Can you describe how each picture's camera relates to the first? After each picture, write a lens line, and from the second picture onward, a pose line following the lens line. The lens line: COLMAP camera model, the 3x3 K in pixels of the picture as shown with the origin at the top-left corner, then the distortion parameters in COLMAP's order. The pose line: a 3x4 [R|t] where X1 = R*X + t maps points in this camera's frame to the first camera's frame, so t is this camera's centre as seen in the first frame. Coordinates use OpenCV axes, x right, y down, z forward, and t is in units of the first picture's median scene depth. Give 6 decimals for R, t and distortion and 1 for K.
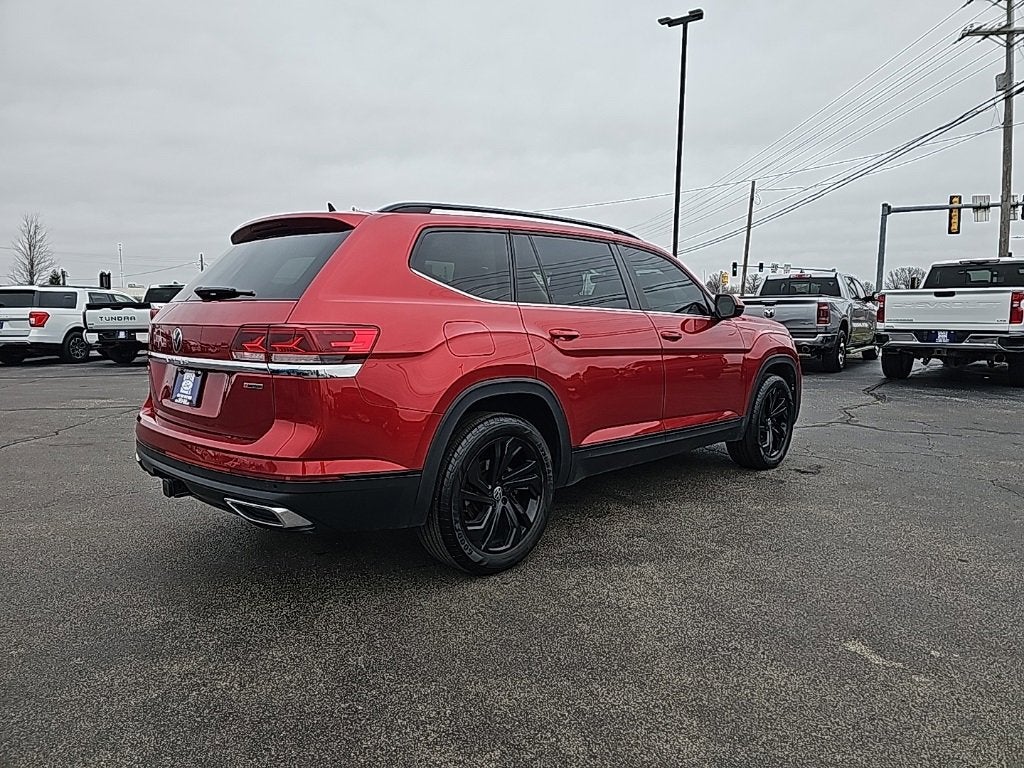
lens RADIAL K [[675.6, 0, 511.1], [0, 675.6, 390.1], [0, 0, 1]] dist [0.083760, -0.072038]
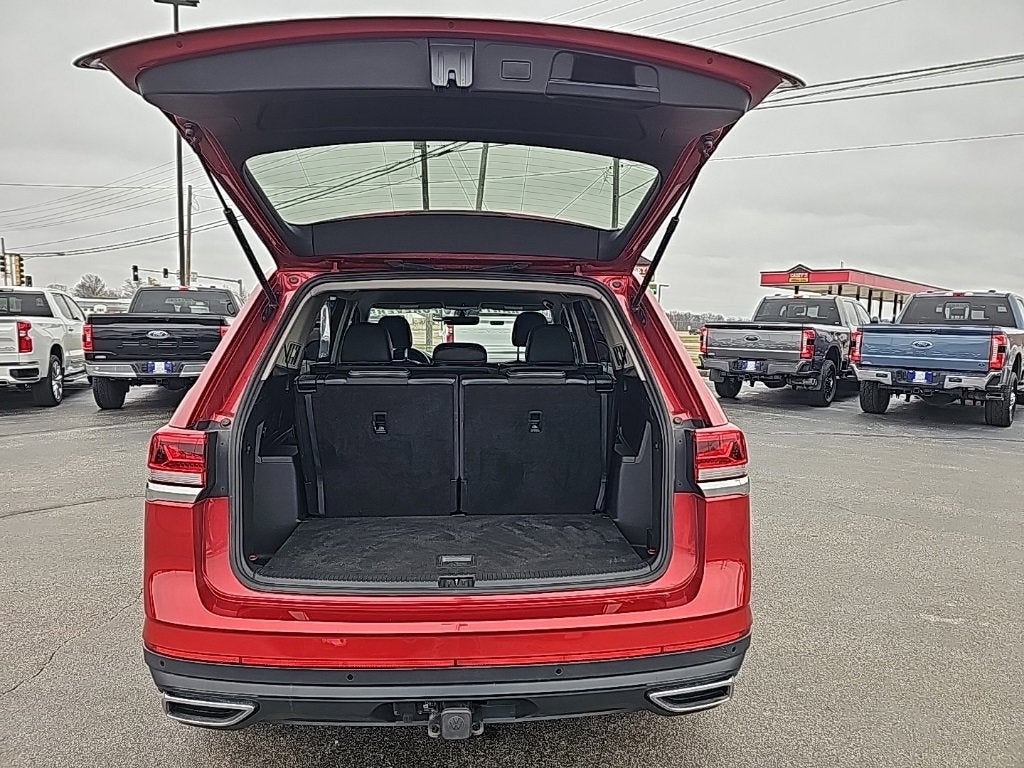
lens RADIAL K [[675.6, 0, 511.1], [0, 675.6, 390.1], [0, 0, 1]] dist [0.083760, -0.072038]
pose [[0.661411, -0.070459, 0.746707, -0.265682], [0.077554, 0.996666, 0.025351, -0.044567], [-0.746003, 0.041143, 0.664670, 0.171555]]
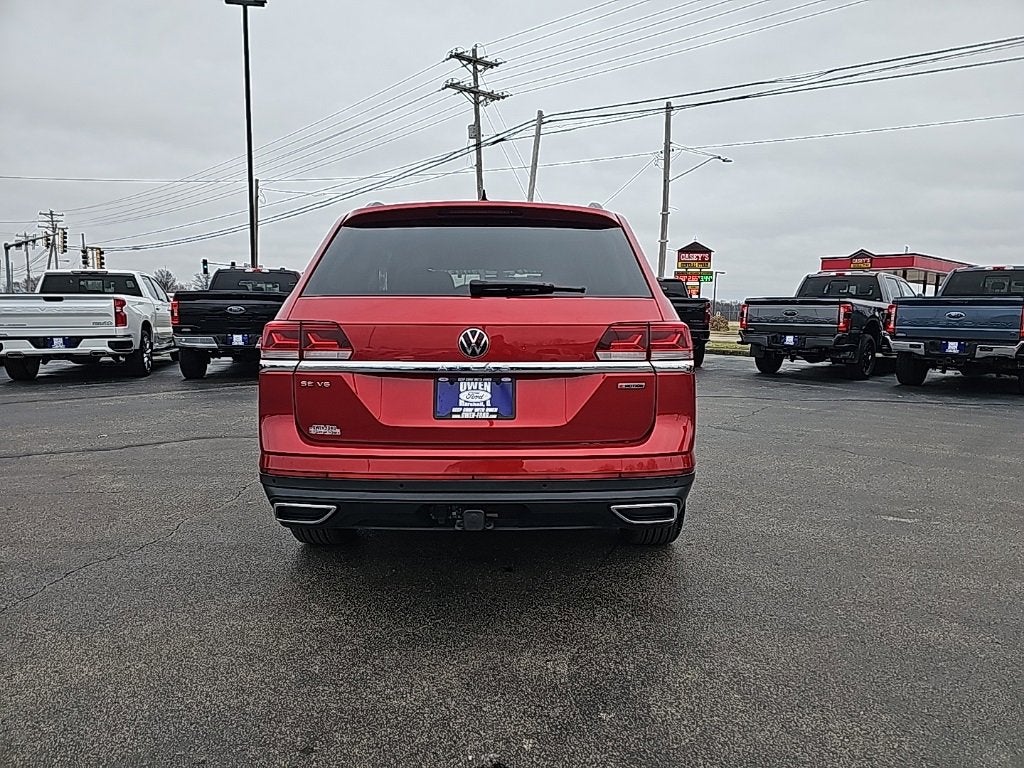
lens RADIAL K [[678.0, 0, 523.1], [0, 678.0, 398.3], [0, 0, 1]] dist [0.076095, -0.066939]
pose [[0.708897, -0.085252, 0.700141, -0.308690], [0.077640, 0.996068, 0.042675, -0.010928], [-0.701026, 0.024106, 0.712728, 0.109964]]
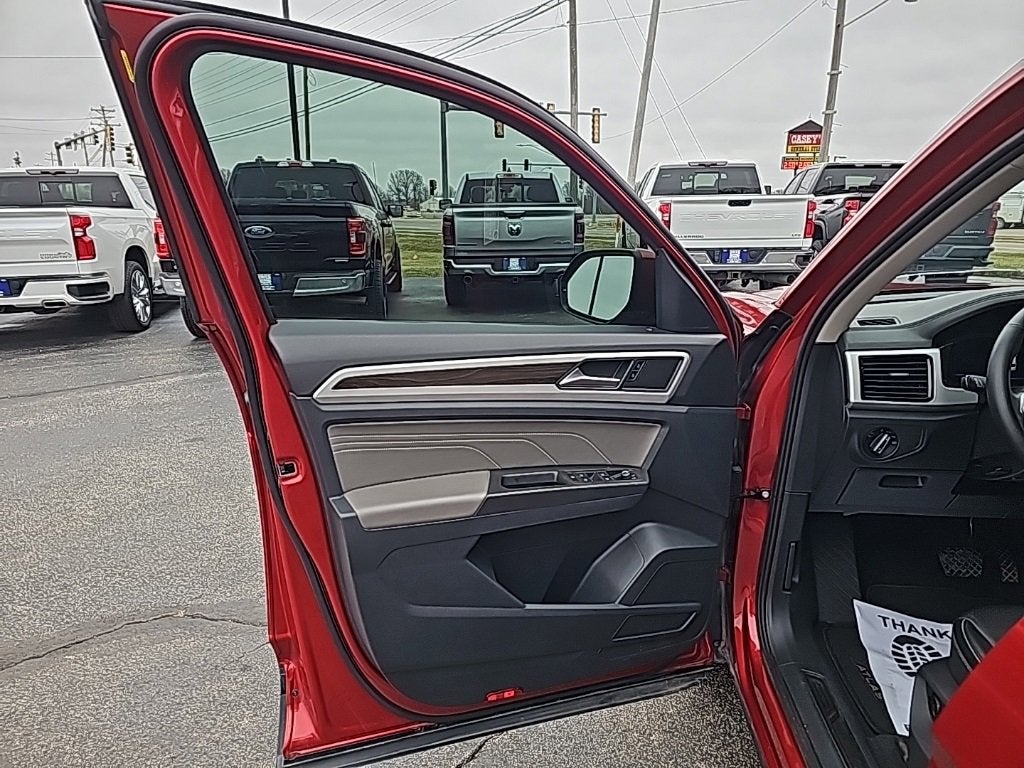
lens RADIAL K [[675.6, 0, 511.1], [0, 675.6, 390.1], [0, 0, 1]] dist [0.083760, -0.072038]
pose [[0.773756, -0.170107, 0.610217, -0.104868], [0.082567, 0.982136, 0.169089, -0.079101], [-0.628079, -0.080450, 0.773979, 0.515546]]
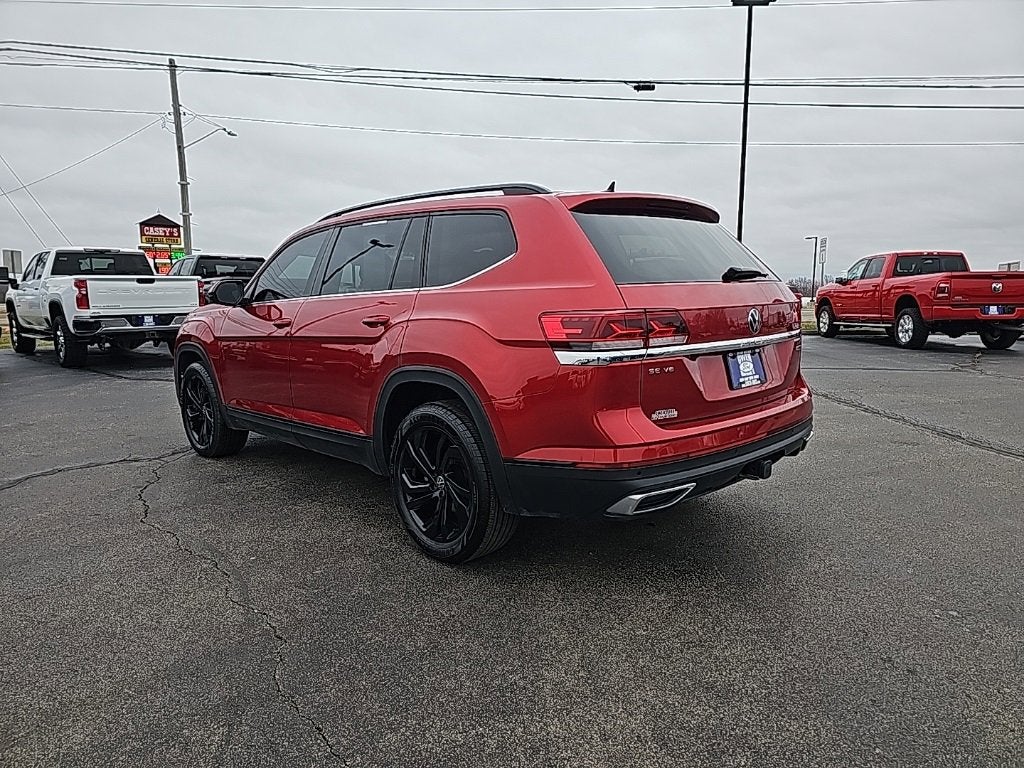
lens RADIAL K [[684.0, 0, 541.5], [0, 684.0, 382.1], [0, 0, 1]] dist [0.002040, 0.000496]
pose [[-0.009515, -0.136129, 0.990645, -0.442225], [0.129428, 0.982189, 0.136210, -0.048413], [-0.991543, 0.129514, 0.008274, 0.391617]]
